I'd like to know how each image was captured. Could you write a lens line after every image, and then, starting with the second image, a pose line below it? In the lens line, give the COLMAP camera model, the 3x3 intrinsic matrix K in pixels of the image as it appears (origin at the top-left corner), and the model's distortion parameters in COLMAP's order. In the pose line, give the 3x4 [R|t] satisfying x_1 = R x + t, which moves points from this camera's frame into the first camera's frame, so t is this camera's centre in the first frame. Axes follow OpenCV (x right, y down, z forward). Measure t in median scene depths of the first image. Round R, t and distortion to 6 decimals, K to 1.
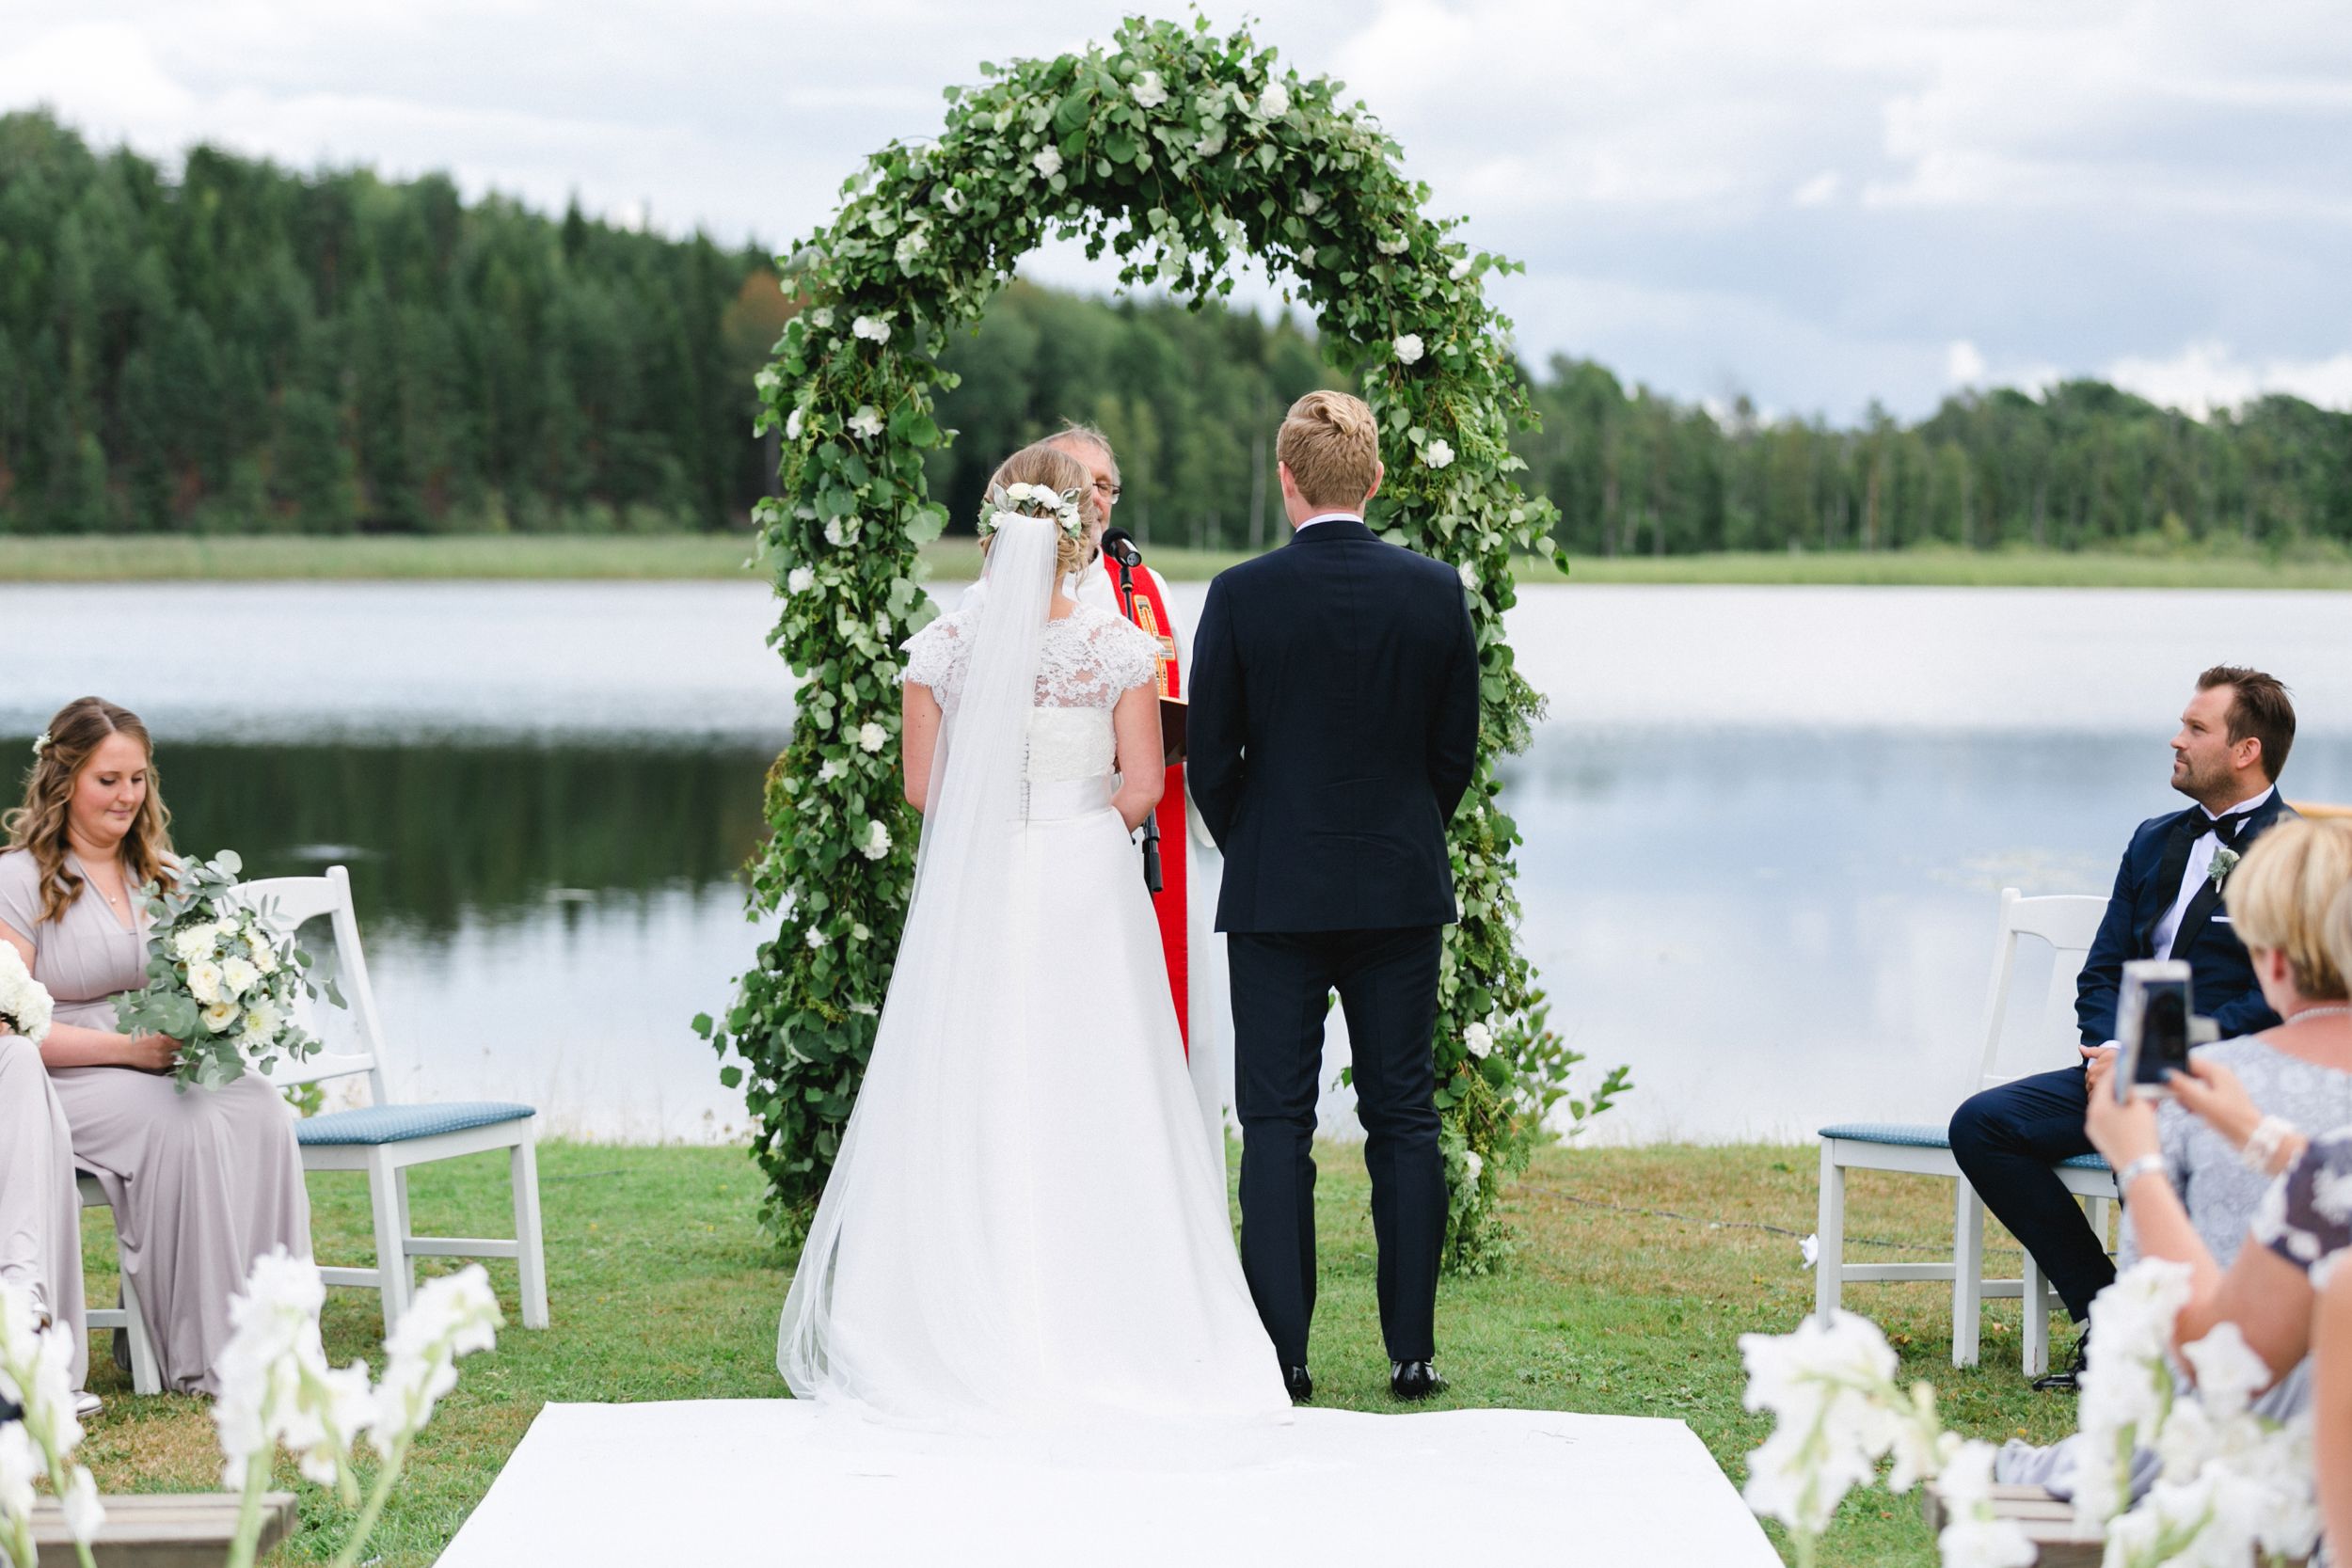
lens RADIAL K [[5746.0, 0, 1161.4], [0, 5746.0, 805.2], [0, 0, 1]] dist [-0.139459, 0.000000]
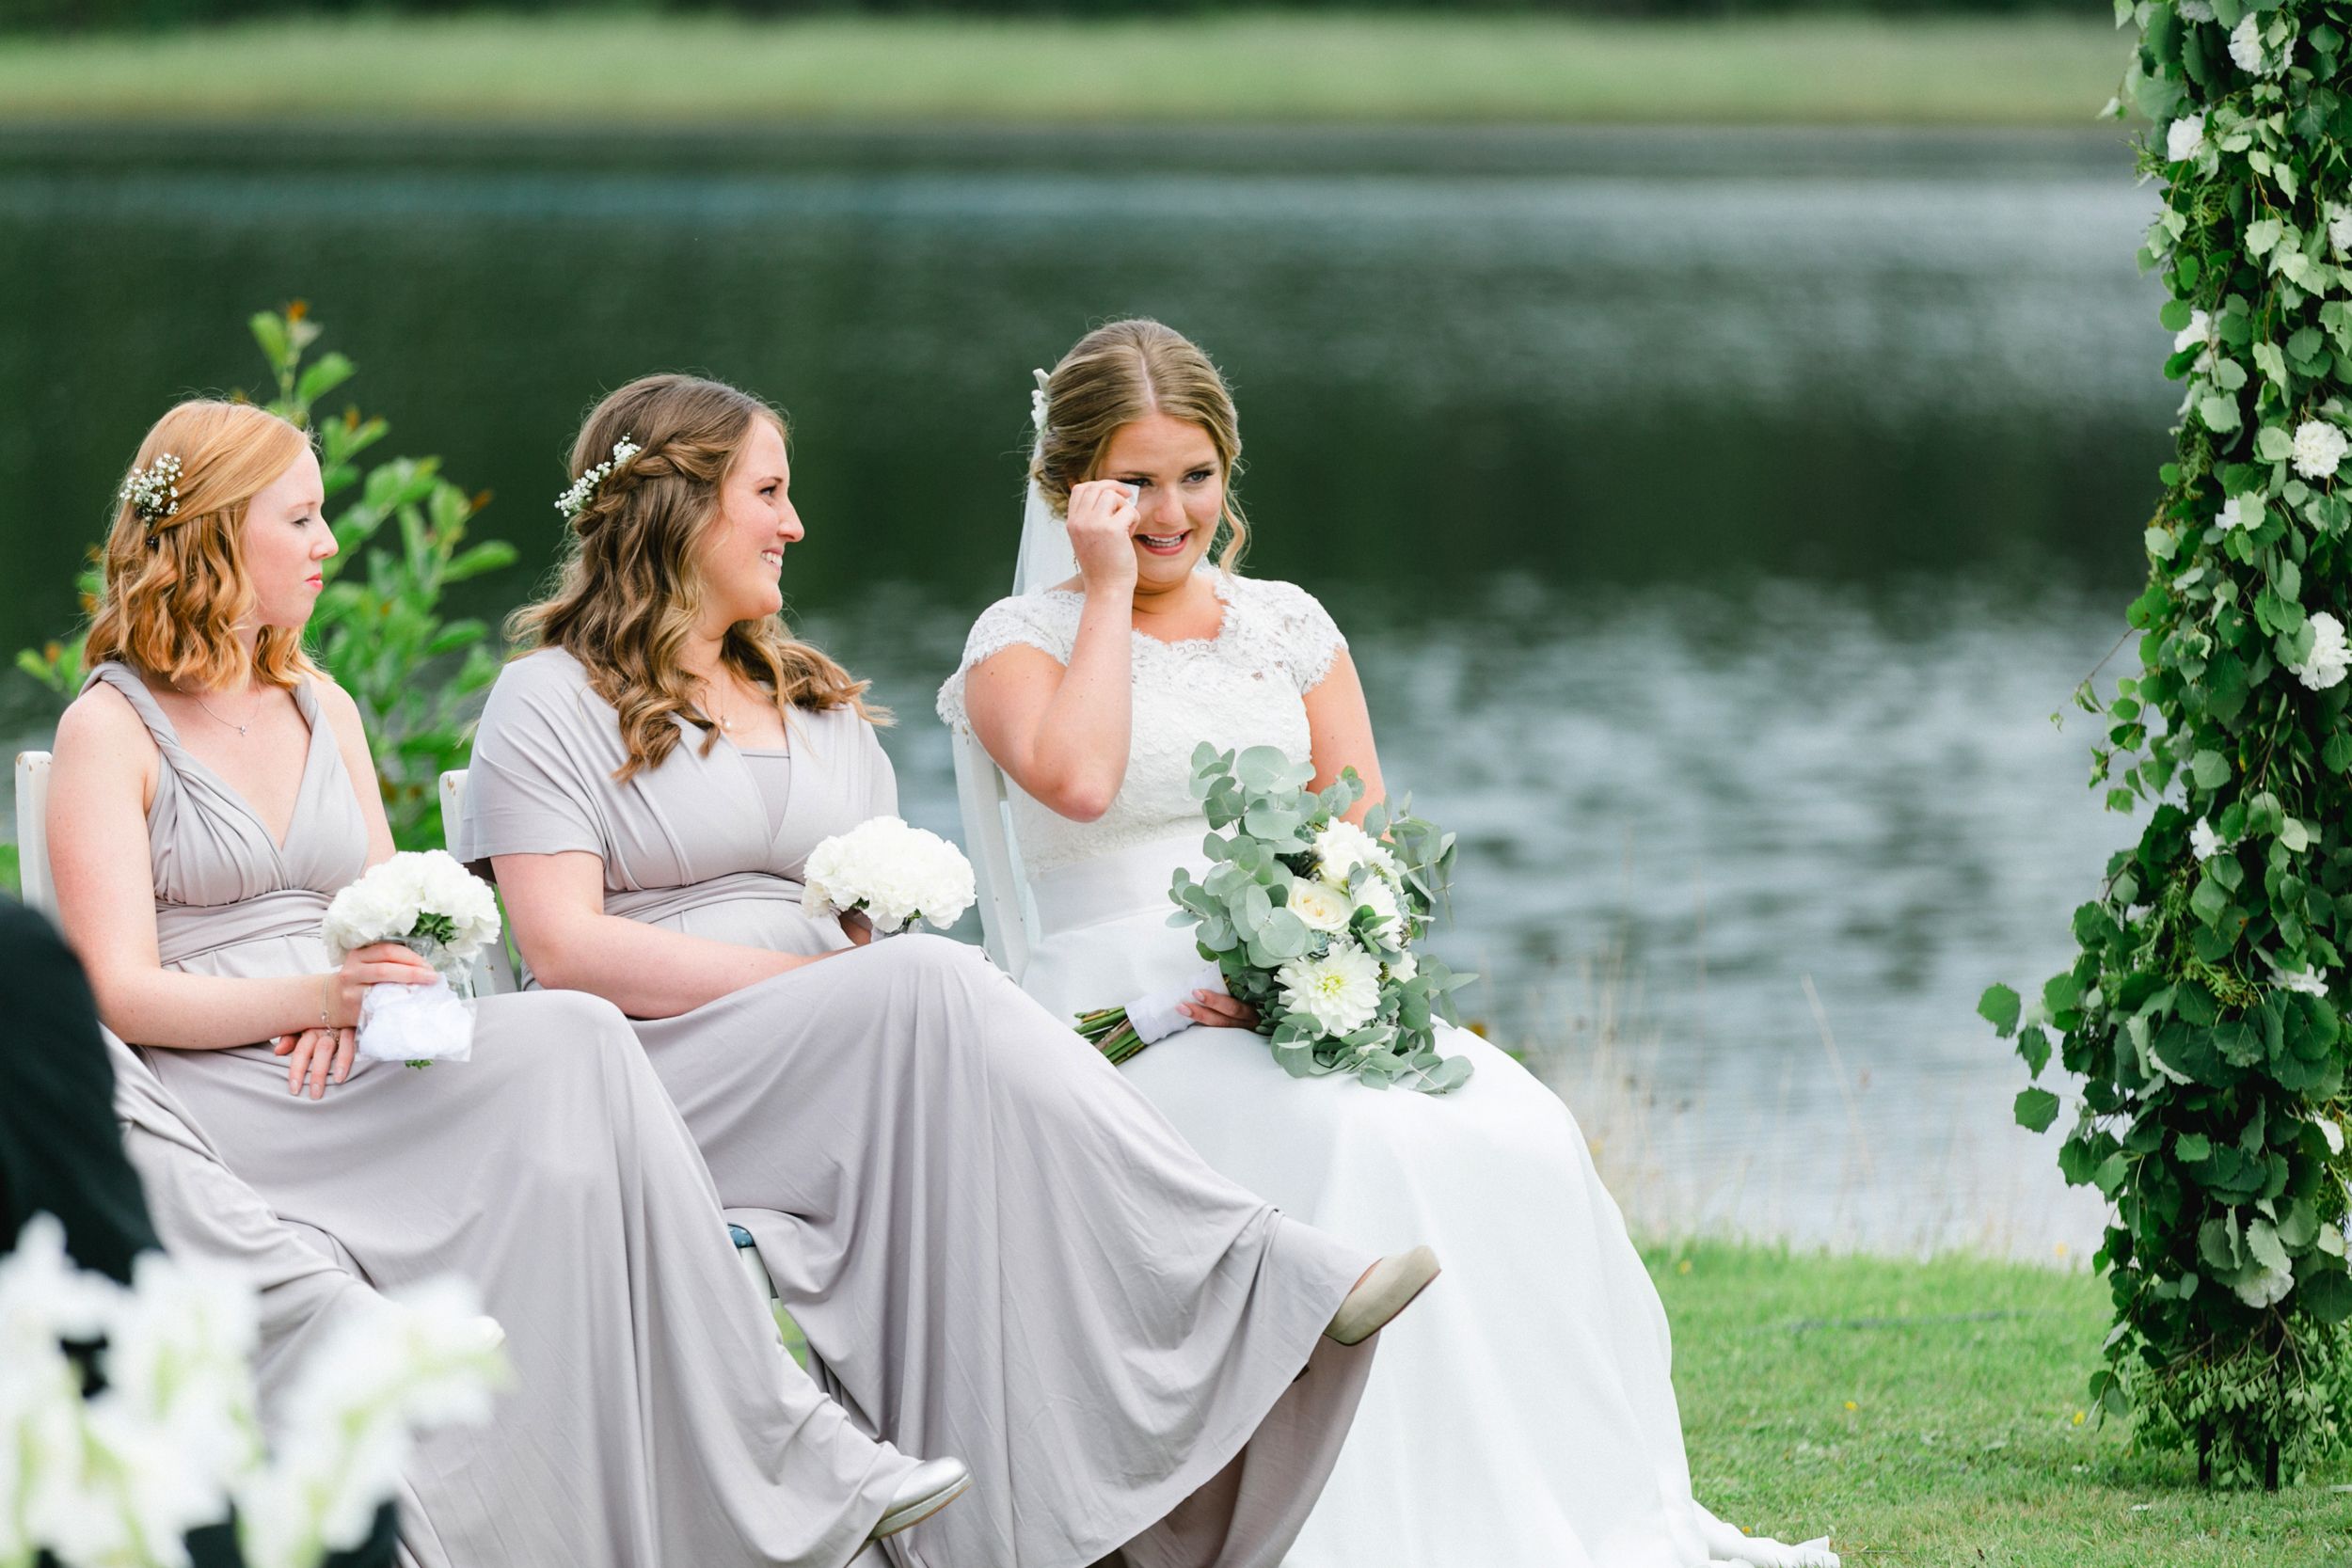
lens RADIAL K [[13524.0, 0, 1171.1], [0, 13524.0, 783.7], [0, 0, 1]] dist [0.135994, 0.000000]
pose [[0.965325, 0.020011, -0.260284, 0.163634], [-0.017045, 0.999762, 0.013650, 0.003071], [0.260495, -0.008740, 0.965436, -0.185326]]
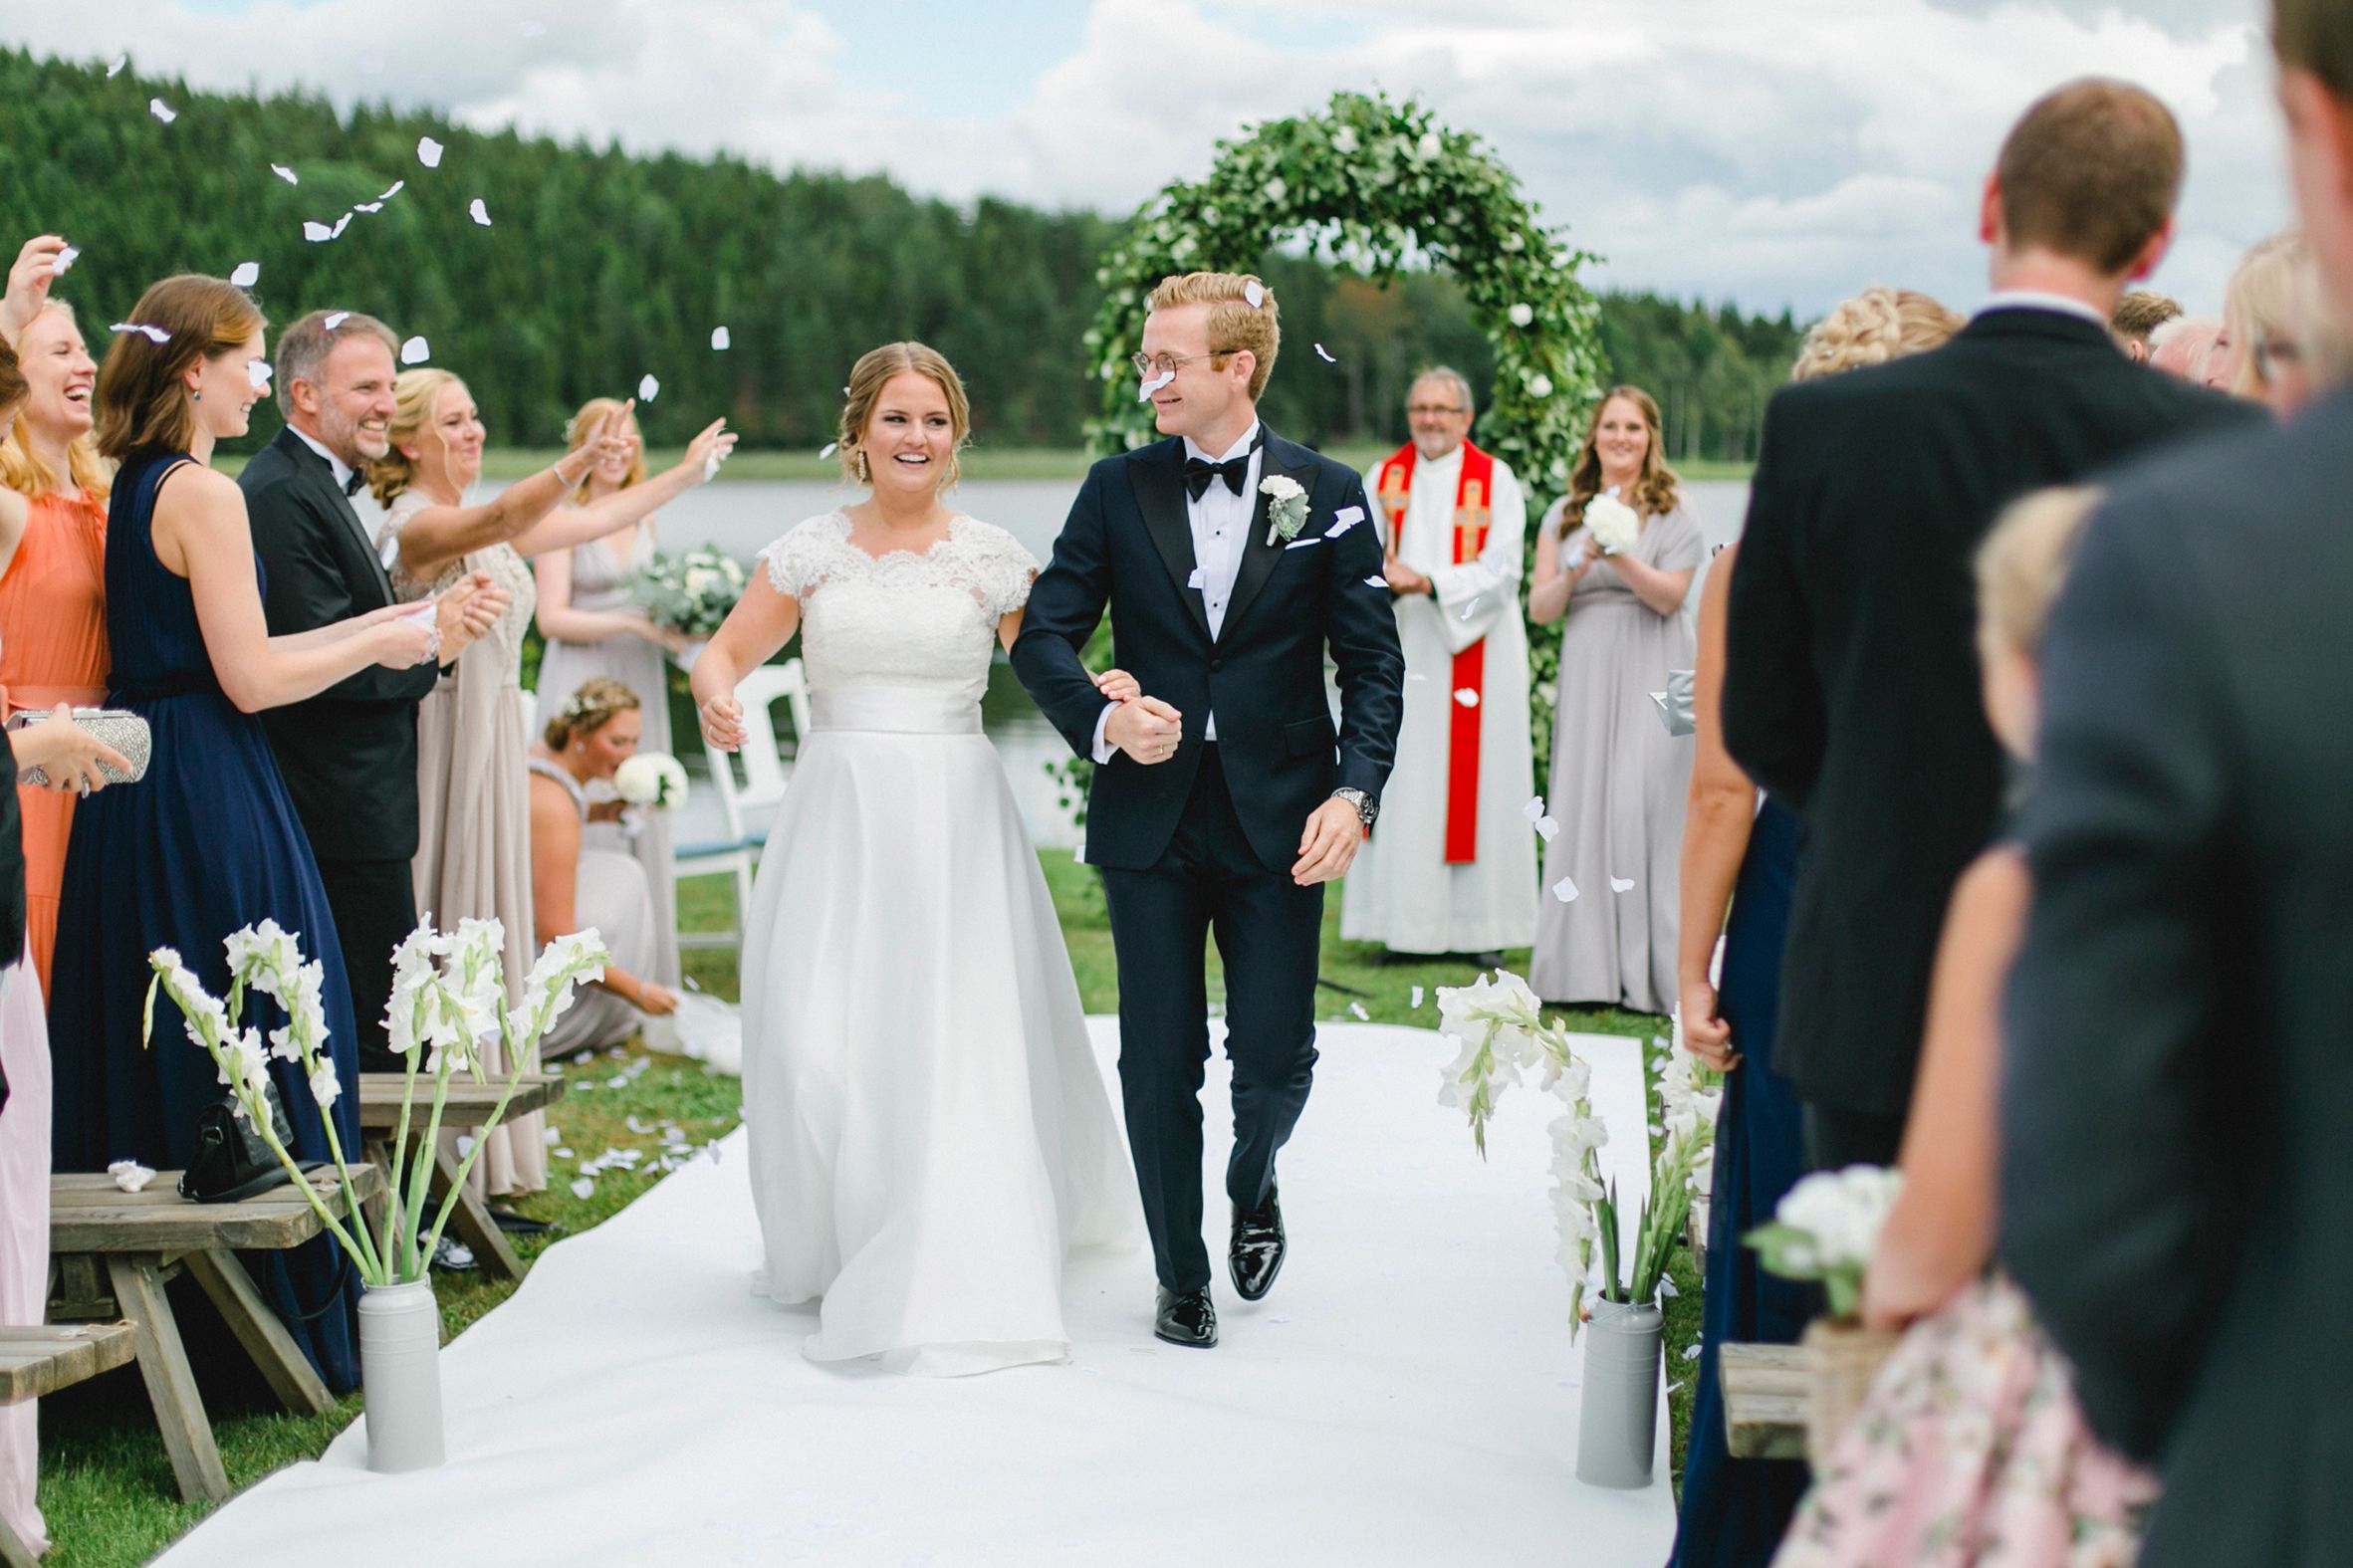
lens RADIAL K [[3727.1, 0, 1159.7], [0, 3727.1, 841.5], [0, 0, 1]] dist [-0.031614, 0.000000]
pose [[0.991757, 0.011392, -0.127626, 0.074869], [-0.004067, 0.998337, 0.057510, 0.001120], [0.128069, -0.056517, 0.990154, 0.030004]]
